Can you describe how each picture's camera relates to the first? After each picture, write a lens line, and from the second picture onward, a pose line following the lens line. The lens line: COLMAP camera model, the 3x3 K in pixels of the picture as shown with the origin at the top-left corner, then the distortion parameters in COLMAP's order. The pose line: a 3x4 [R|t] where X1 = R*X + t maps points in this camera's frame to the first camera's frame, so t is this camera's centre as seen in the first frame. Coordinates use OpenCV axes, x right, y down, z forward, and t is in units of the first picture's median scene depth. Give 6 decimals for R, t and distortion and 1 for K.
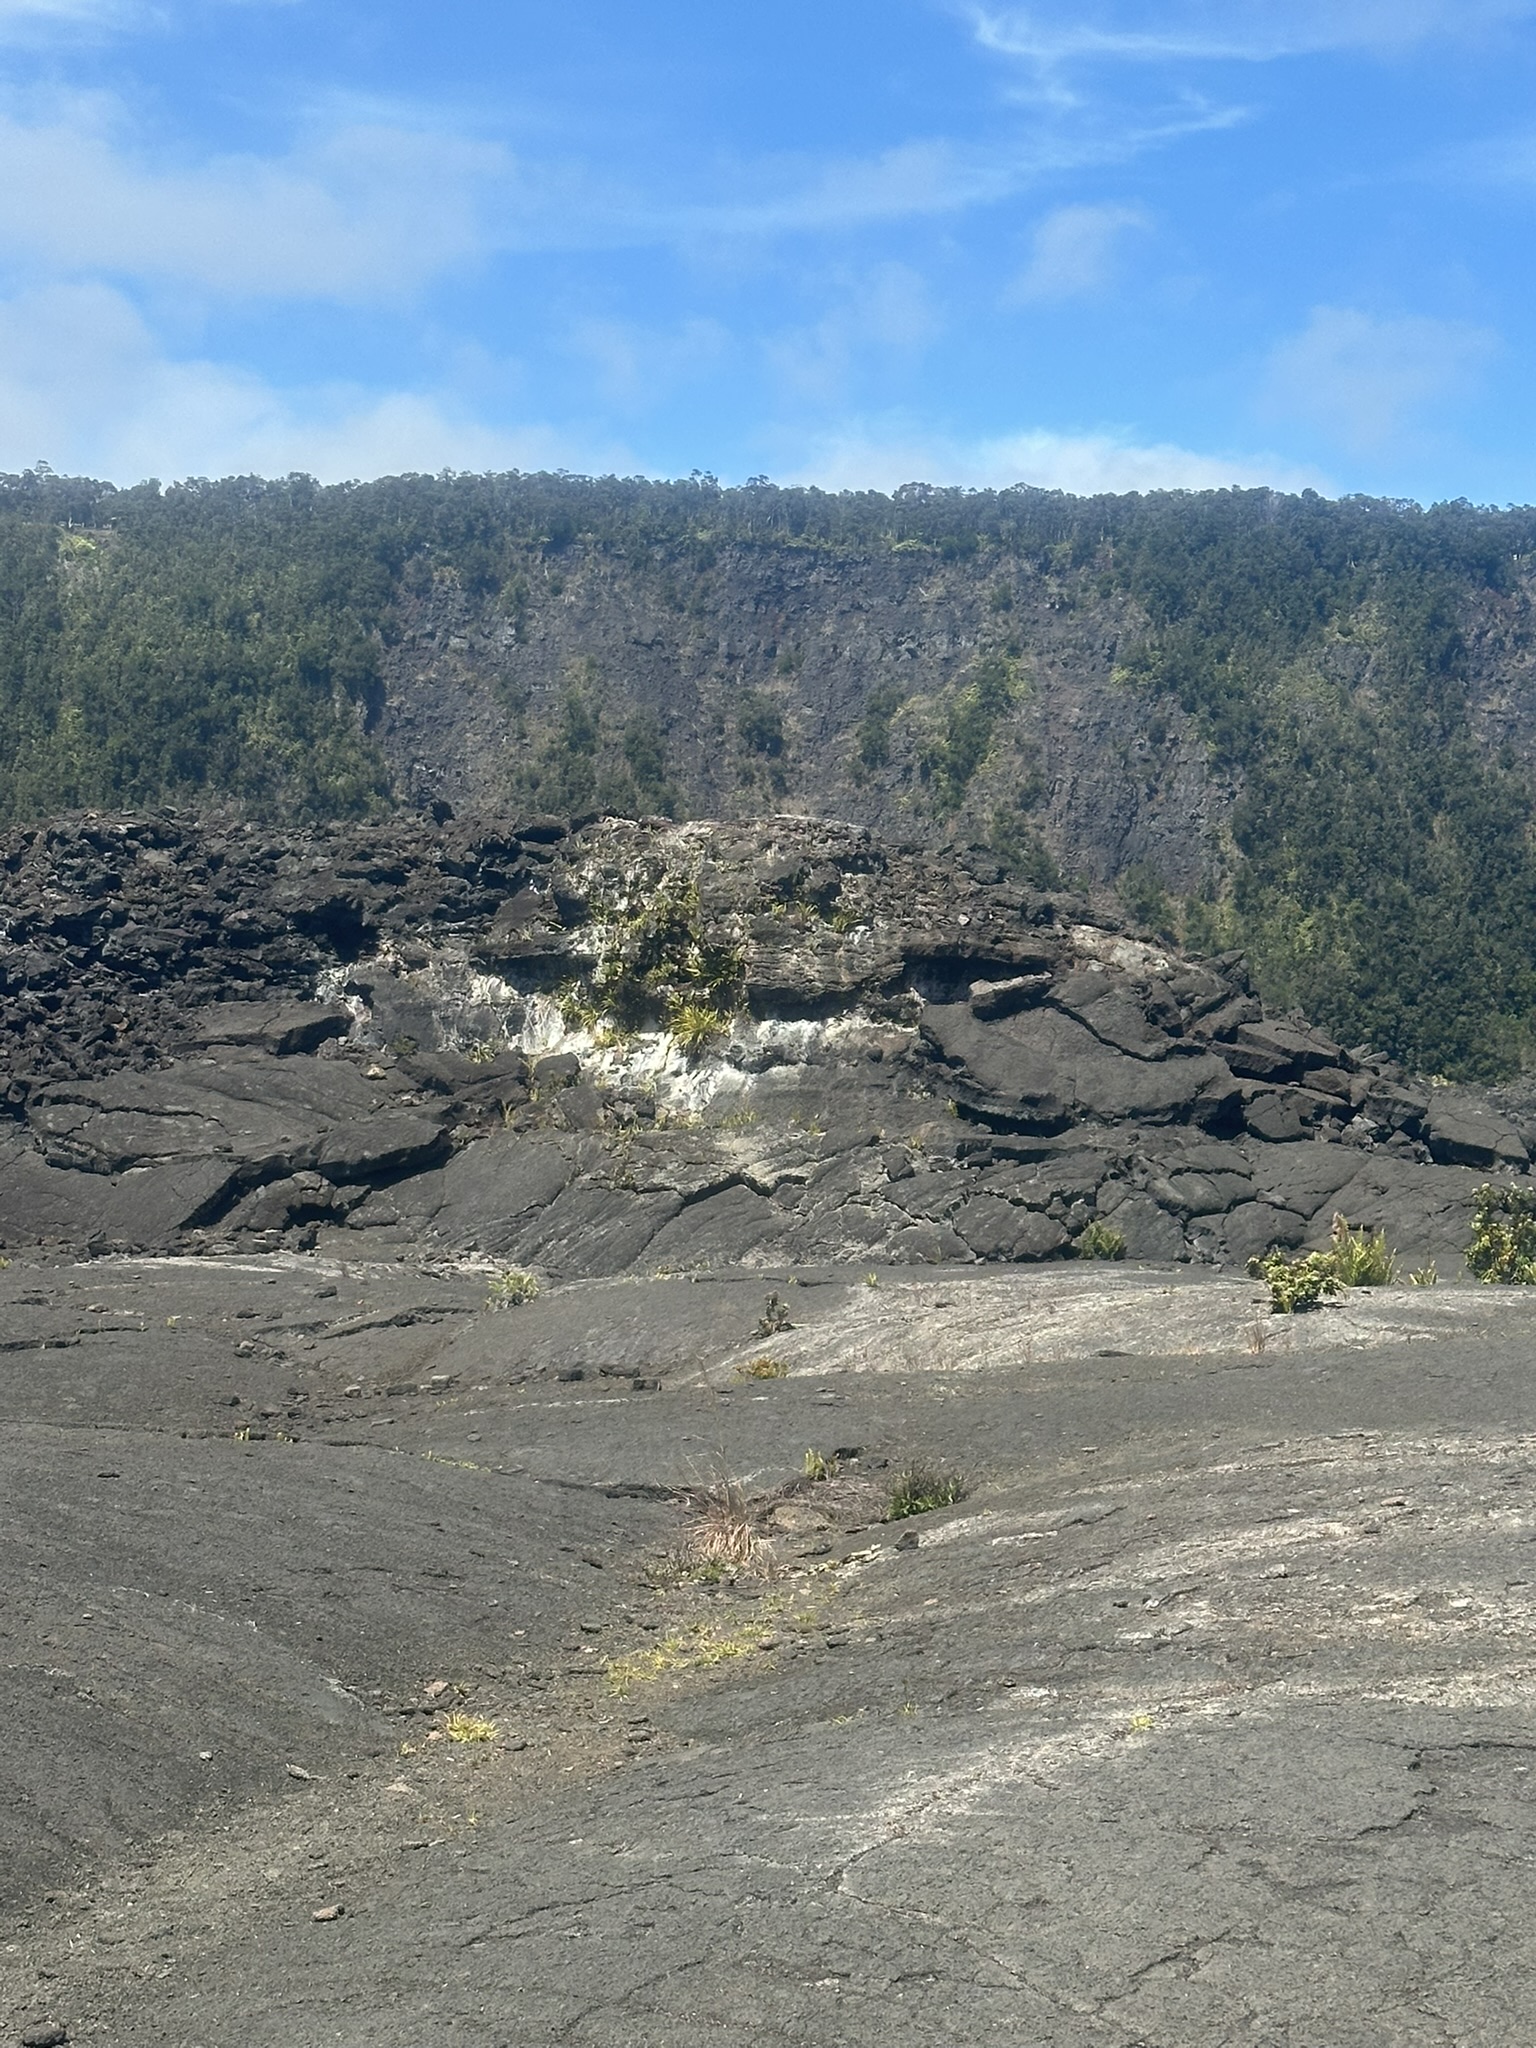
lens RADIAL K [[3774.2, 0, 717.8], [0, 3774.2, 985.8], [0, 0, 1]] dist [0.146864, 0.241410]
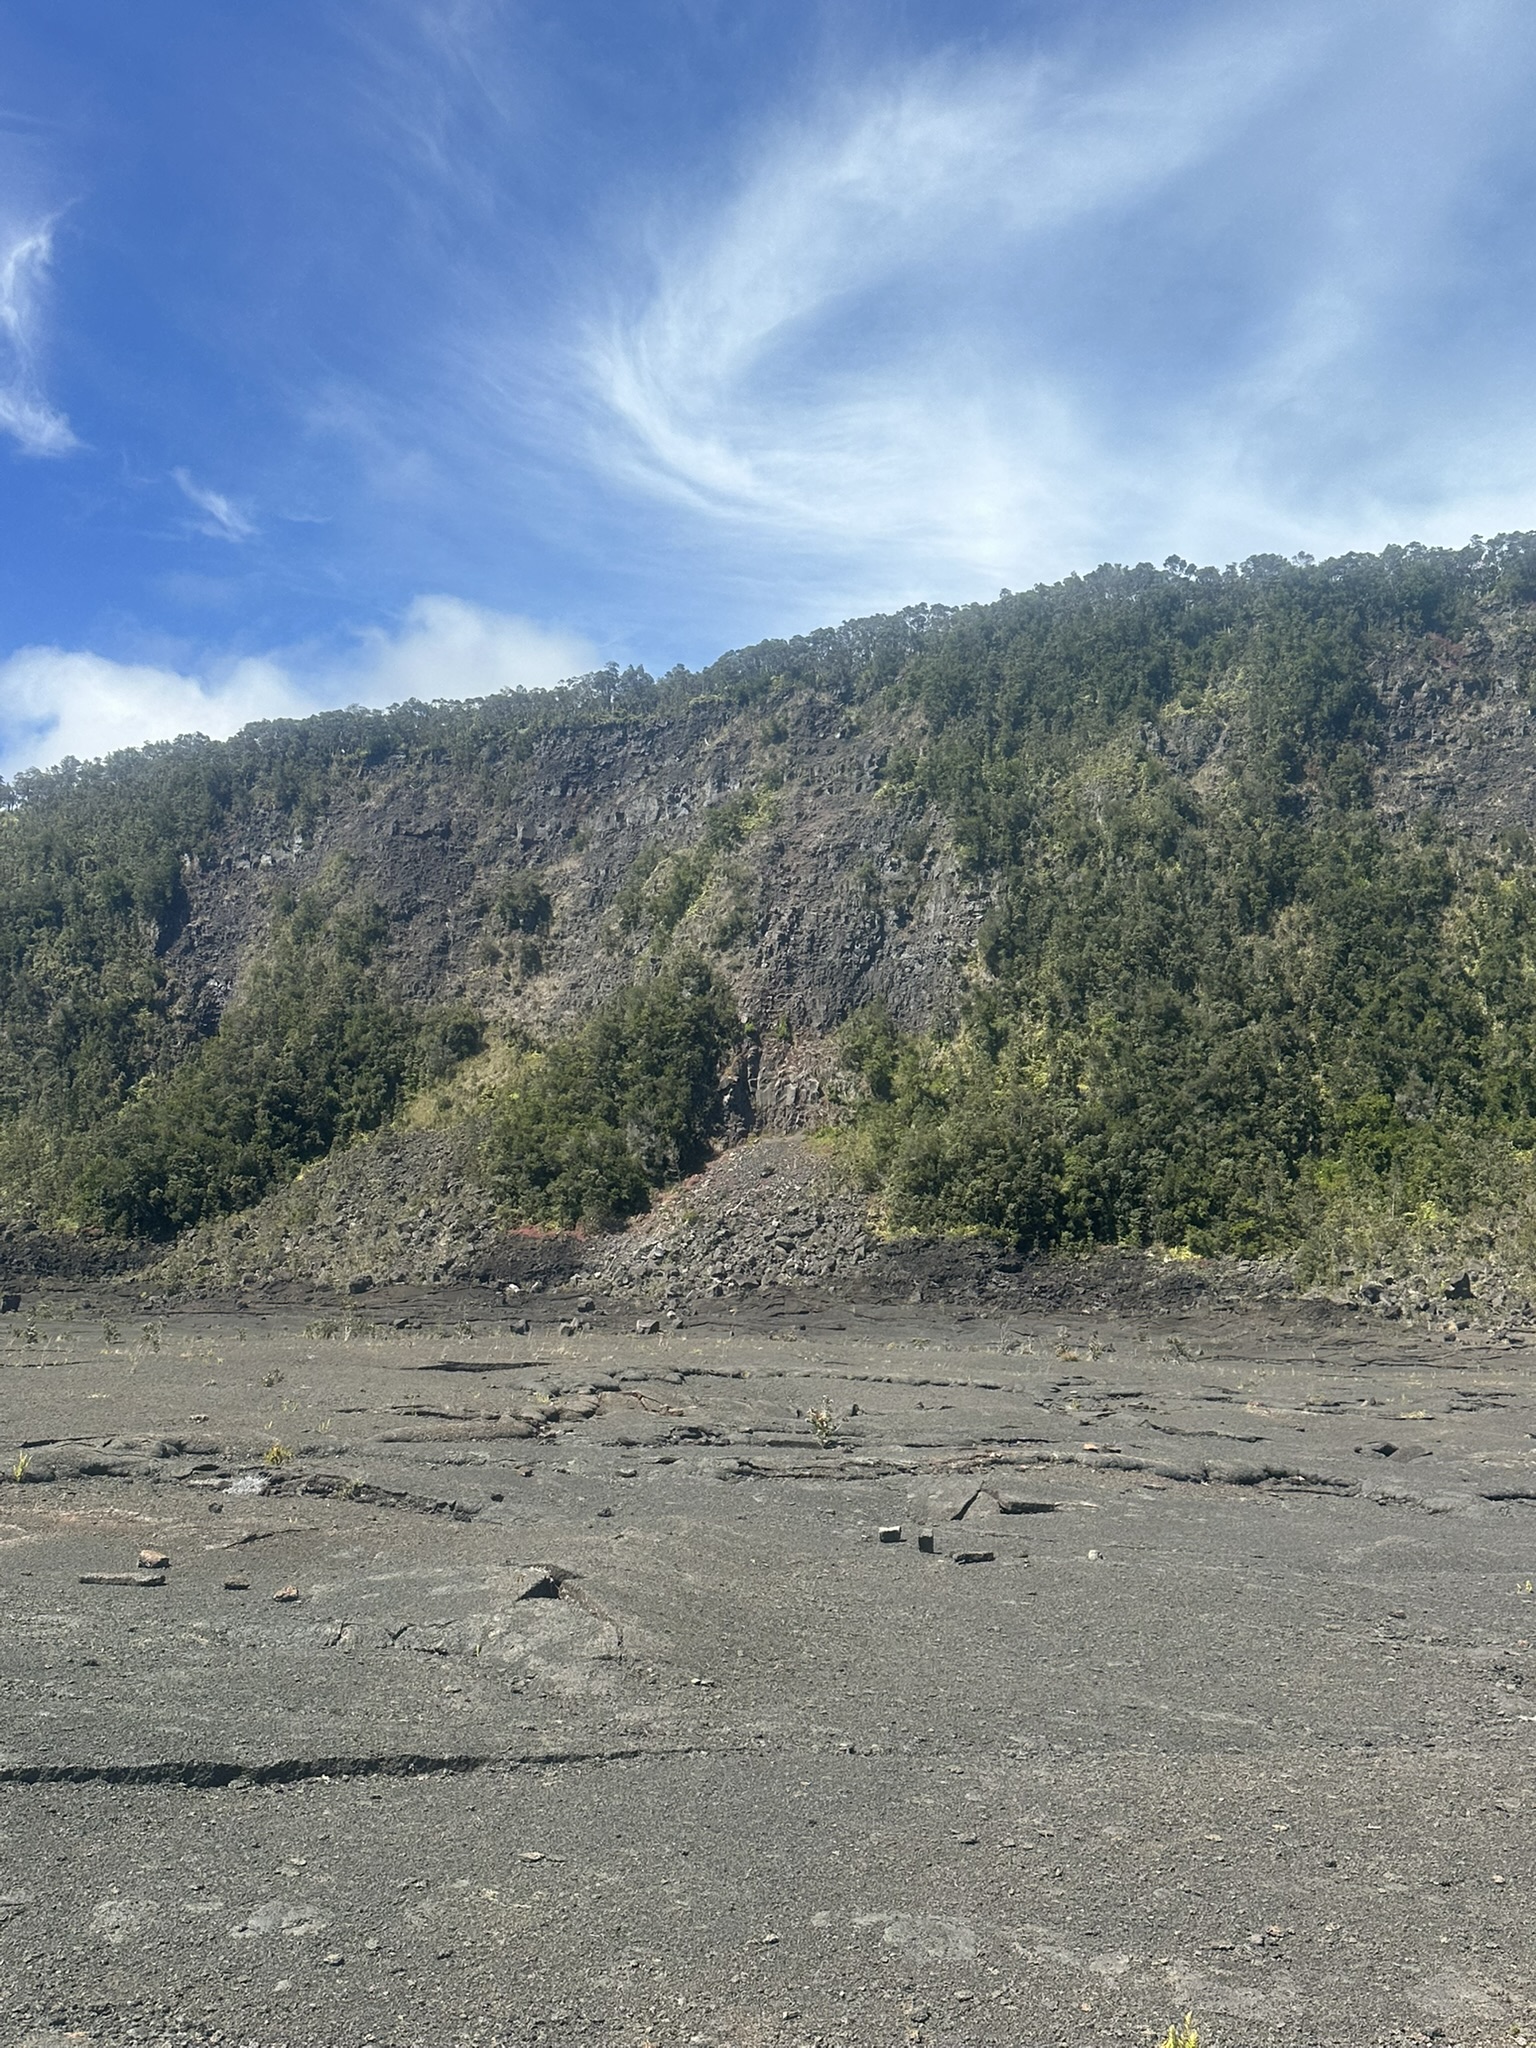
lens RADIAL K [[1866.9, 0, 756.9], [0, 1866.9, 1034.3], [0, 0, 1]] dist [0.209922, -0.465602]
pose [[0.856905, -0.100488, -0.505585, 3.009586], [0.022966, 0.987283, -0.157304, 0.377441], [0.514962, 0.123183, 0.848316, 6.705495]]
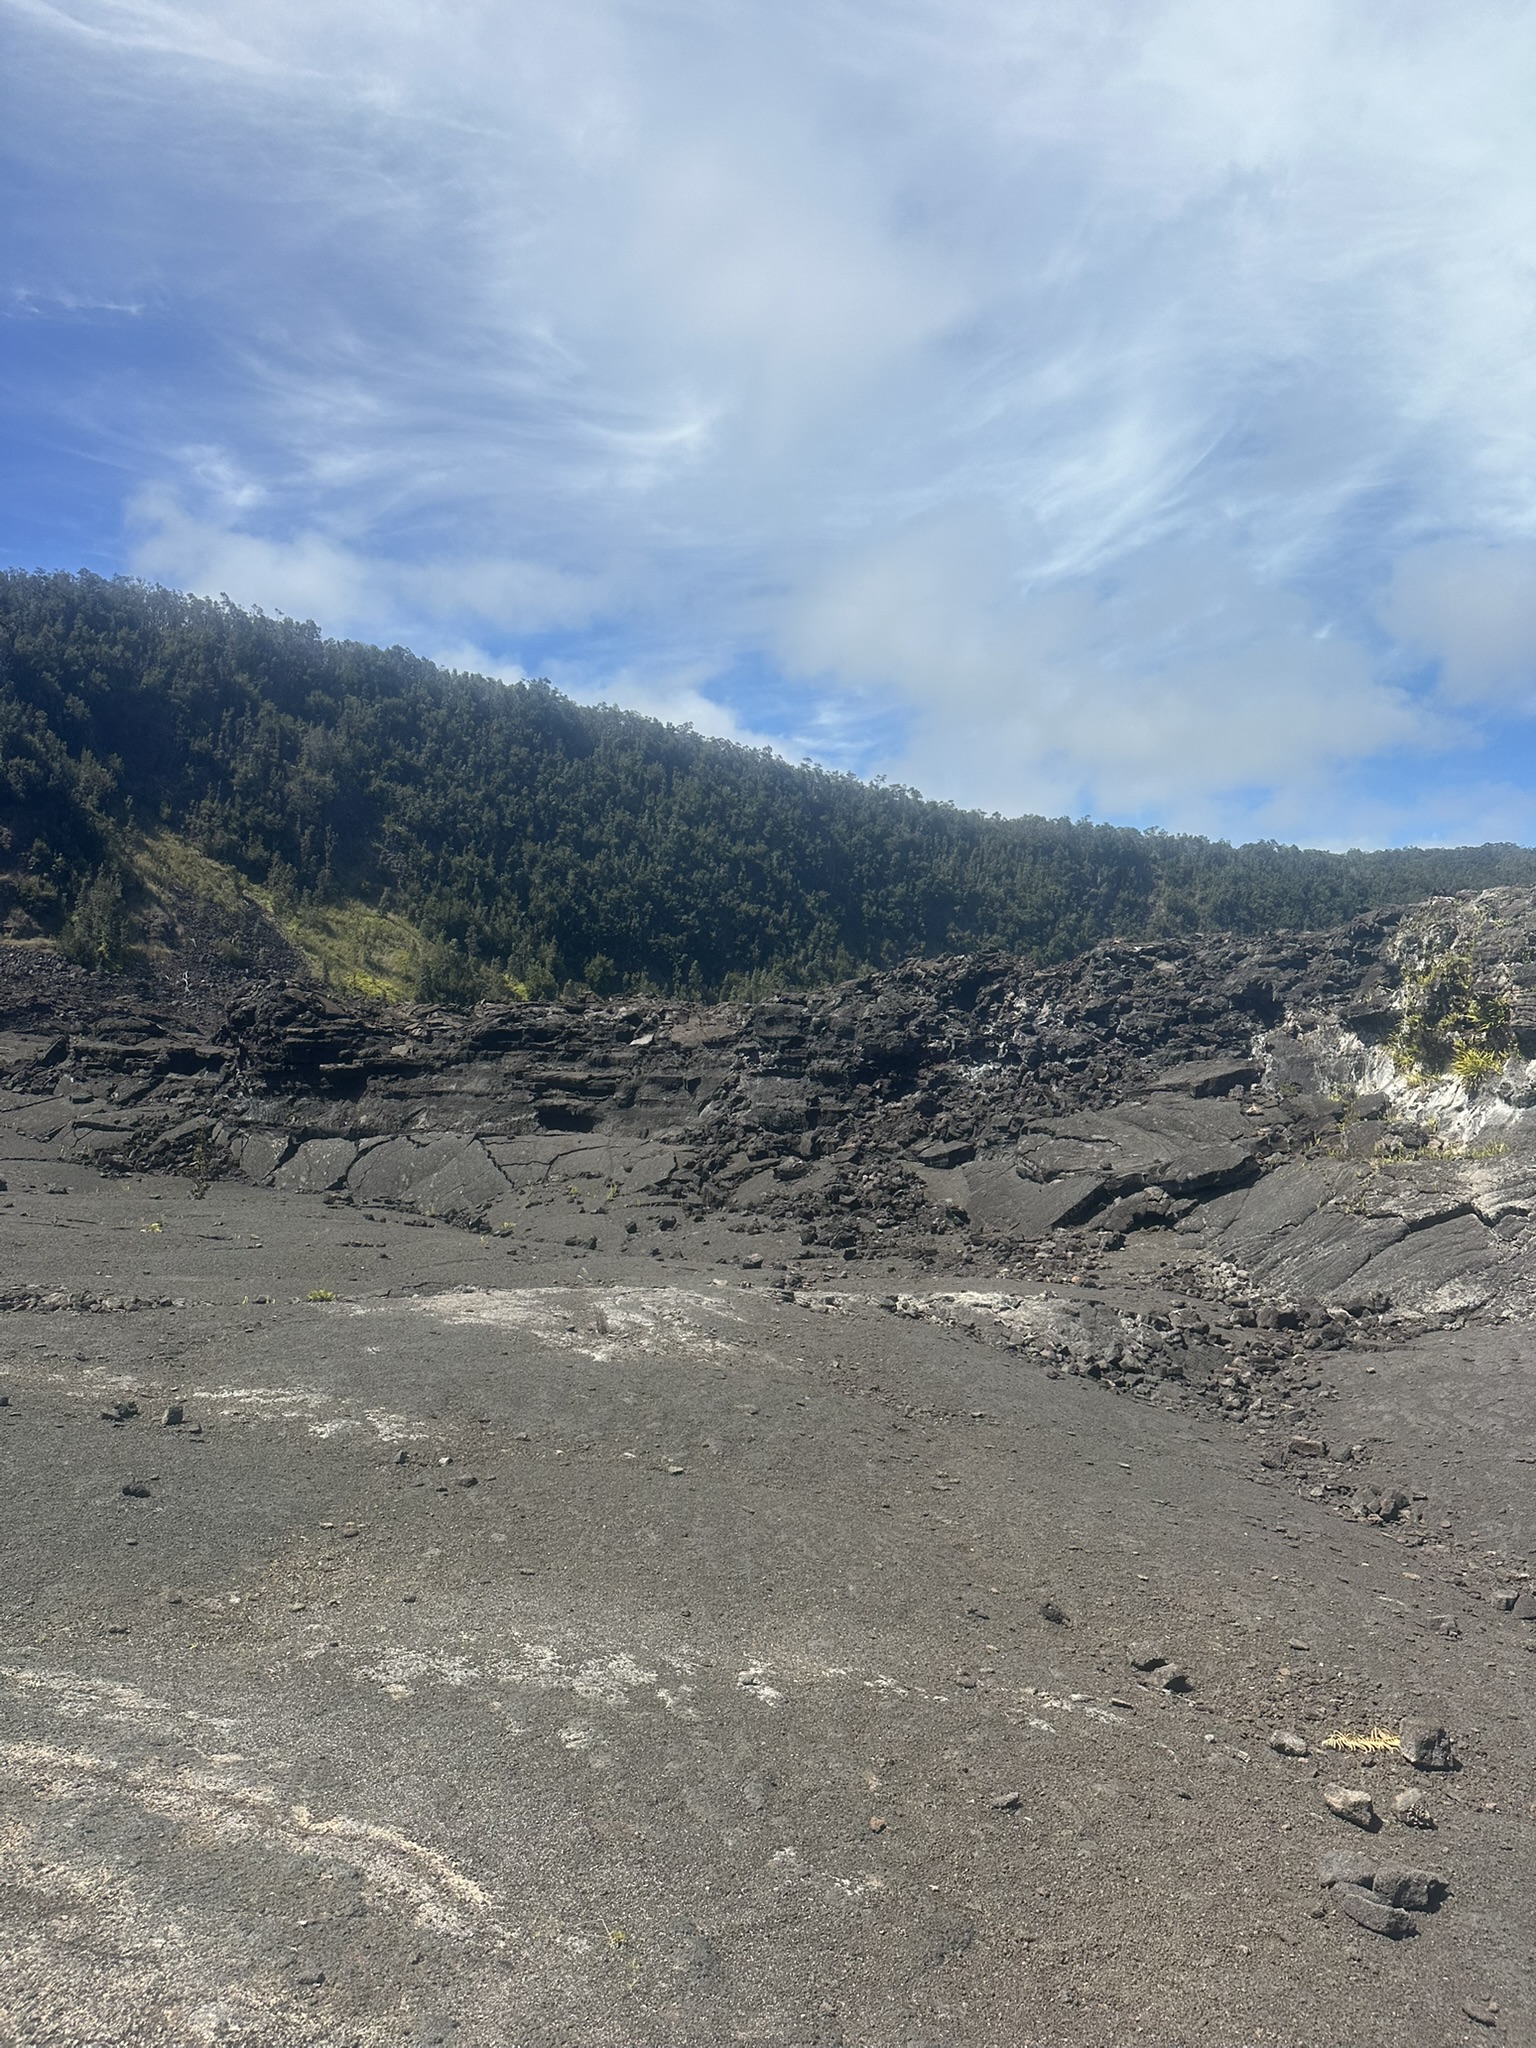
lens RADIAL K [[1407.7, 0, 772.9], [0, 1407.7, 1029.2], [0, 0, 1]] dist [0.191959, -0.410572]
pose [[0.731126, -0.050642, -0.680360, 0.125450], [0.027837, 0.998625, -0.044419, 0.012039], [0.681674, 0.013536, 0.731531, 0.512170]]
